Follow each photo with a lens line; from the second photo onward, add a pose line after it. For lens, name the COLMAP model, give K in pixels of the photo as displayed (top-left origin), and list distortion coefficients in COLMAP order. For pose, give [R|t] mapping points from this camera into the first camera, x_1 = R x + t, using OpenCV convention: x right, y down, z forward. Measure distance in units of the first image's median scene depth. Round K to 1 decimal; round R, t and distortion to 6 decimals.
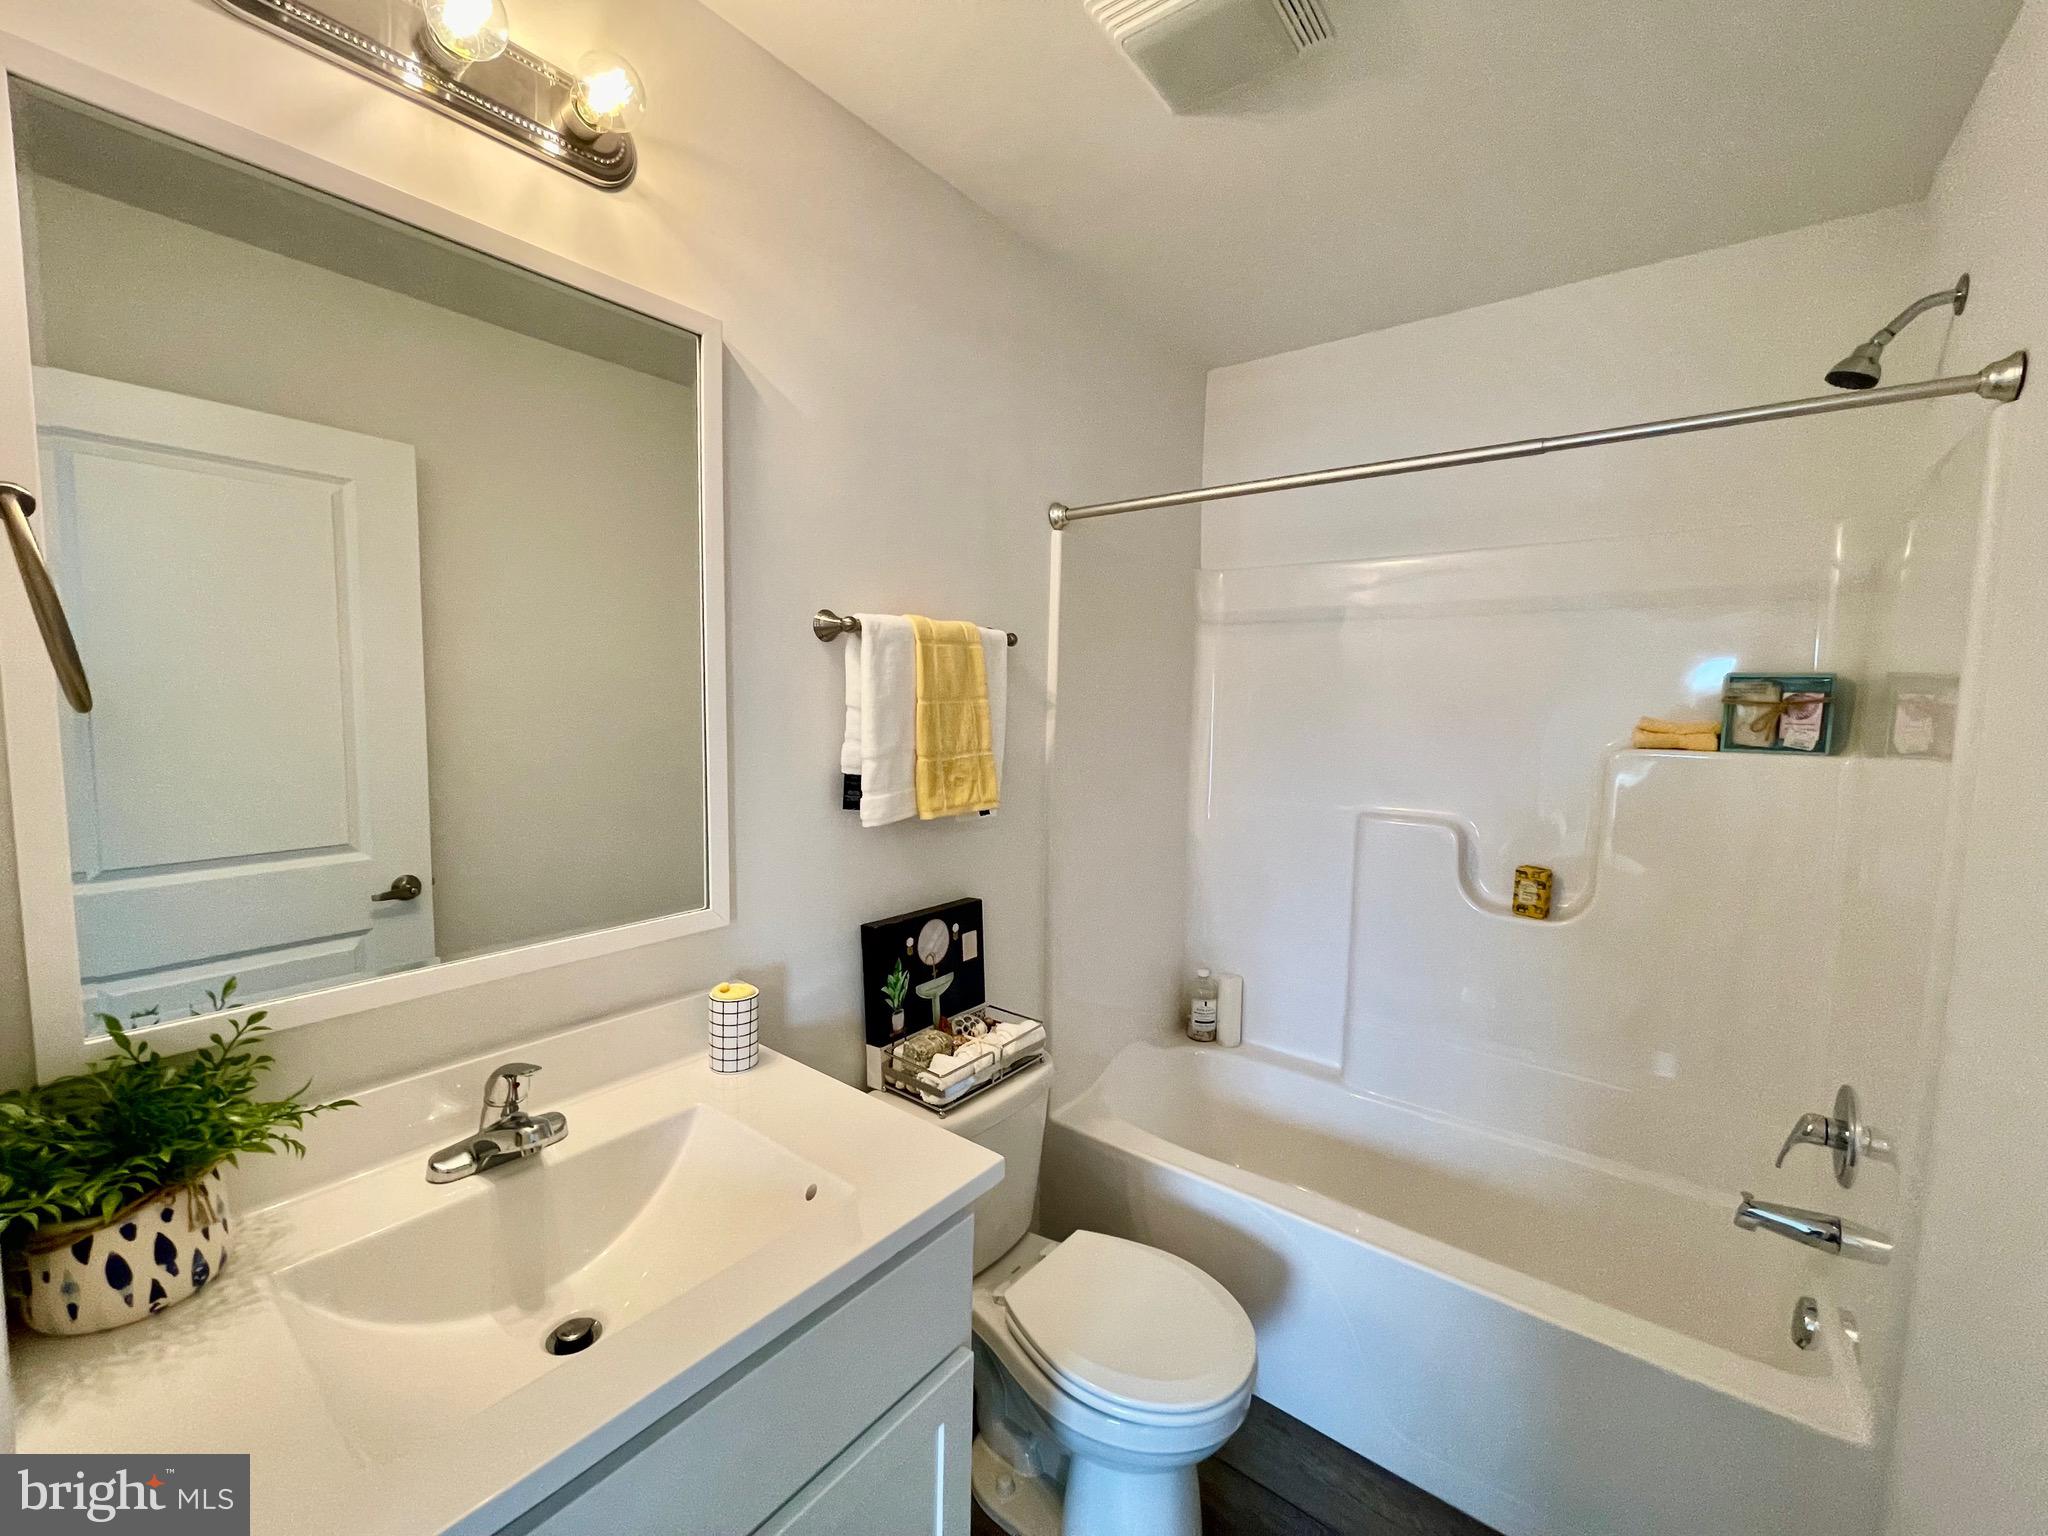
lens RADIAL K [[831.0, 0, 1020.9], [0, 831.0, 761.0], [0, 0, 1]] dist [-0.003100, -0.000723]
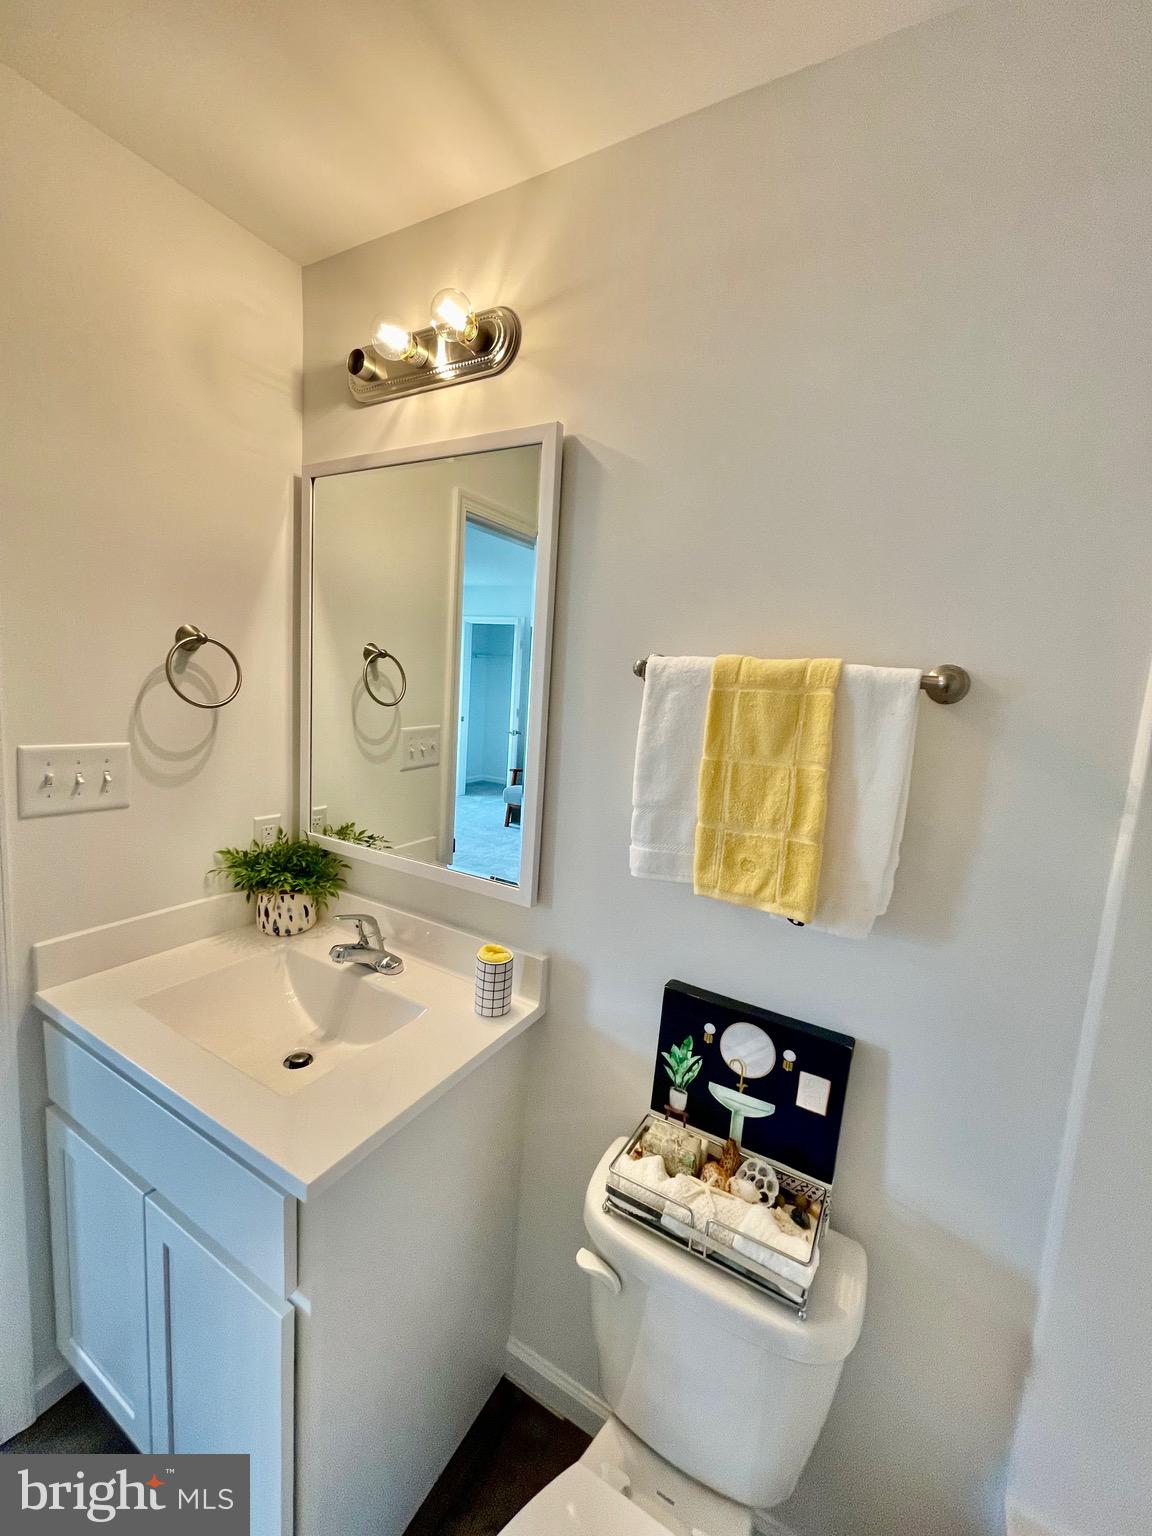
lens RADIAL K [[623.2, 0, 582.2], [0, 623.2, 764.8], [0, 0, 1]] dist [-0.003100, -0.000723]
pose [[0.136154, 0.121153, -0.983252, 0.474416], [-0.144217, 0.984346, 0.101317, -0.105742], [0.980134, 0.128007, 0.151495, 0.757365]]
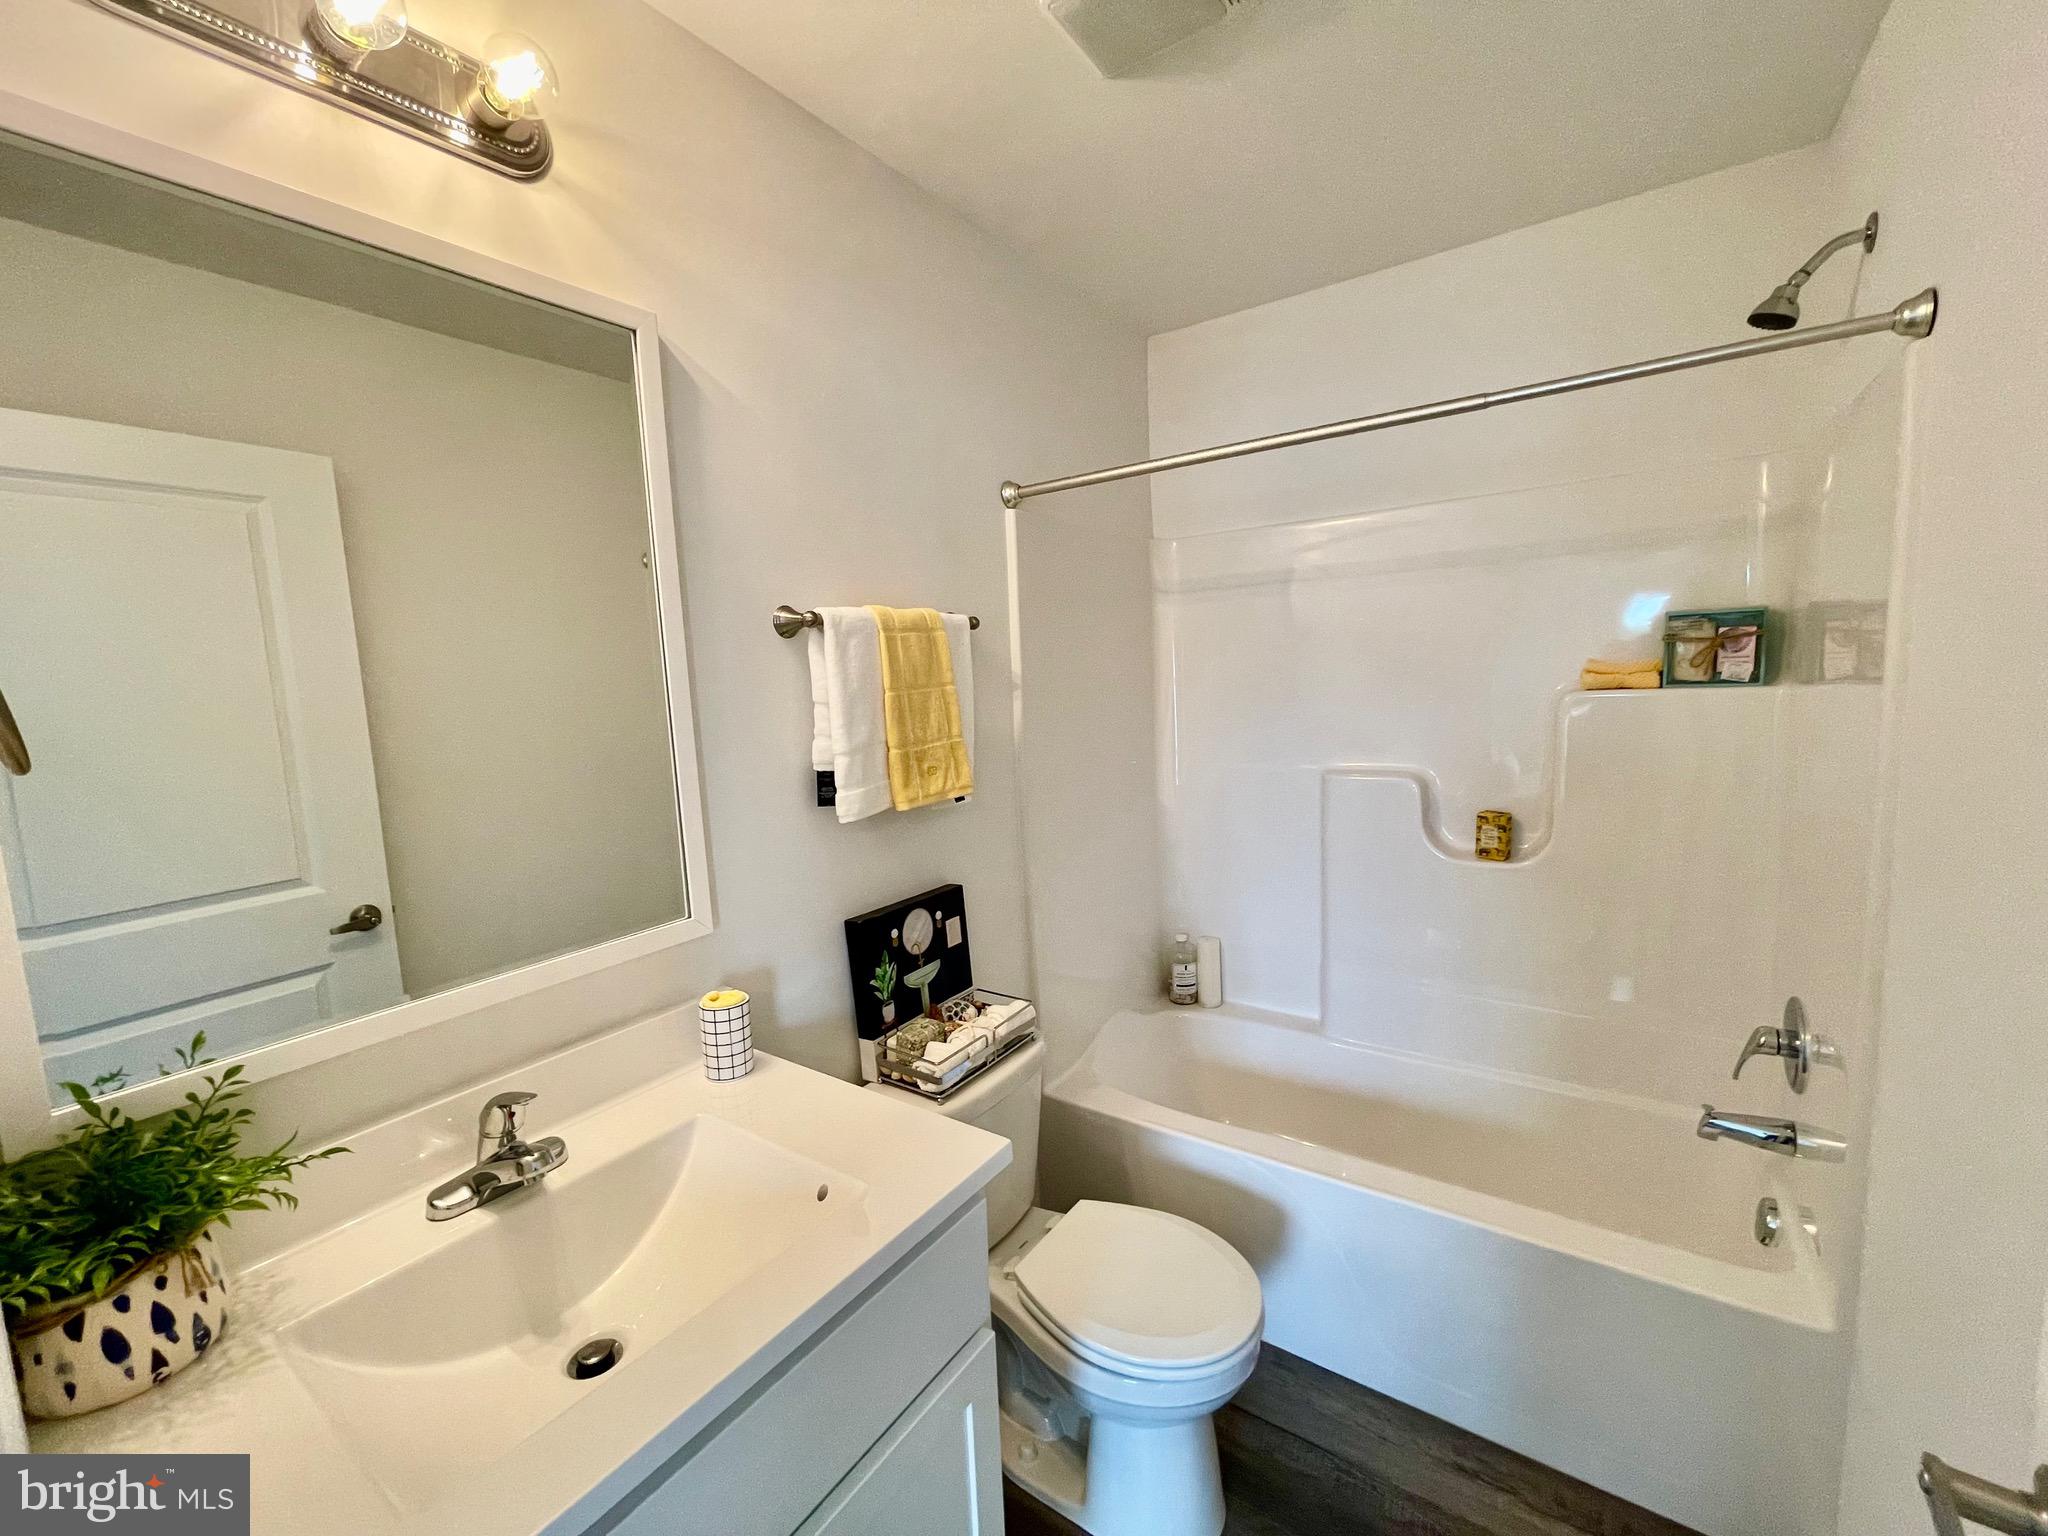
lens RADIAL K [[831.0, 0, 1021.1], [0, 831.0, 761.0], [0, 0, 1]] dist [-0.003100, -0.000723]
pose [[0.996397, -0.070466, 0.047202, -0.014963], [0.069062, 0.997139, 0.030729, -0.009325], [-0.049233, -0.027359, 0.998413, 0.000824]]
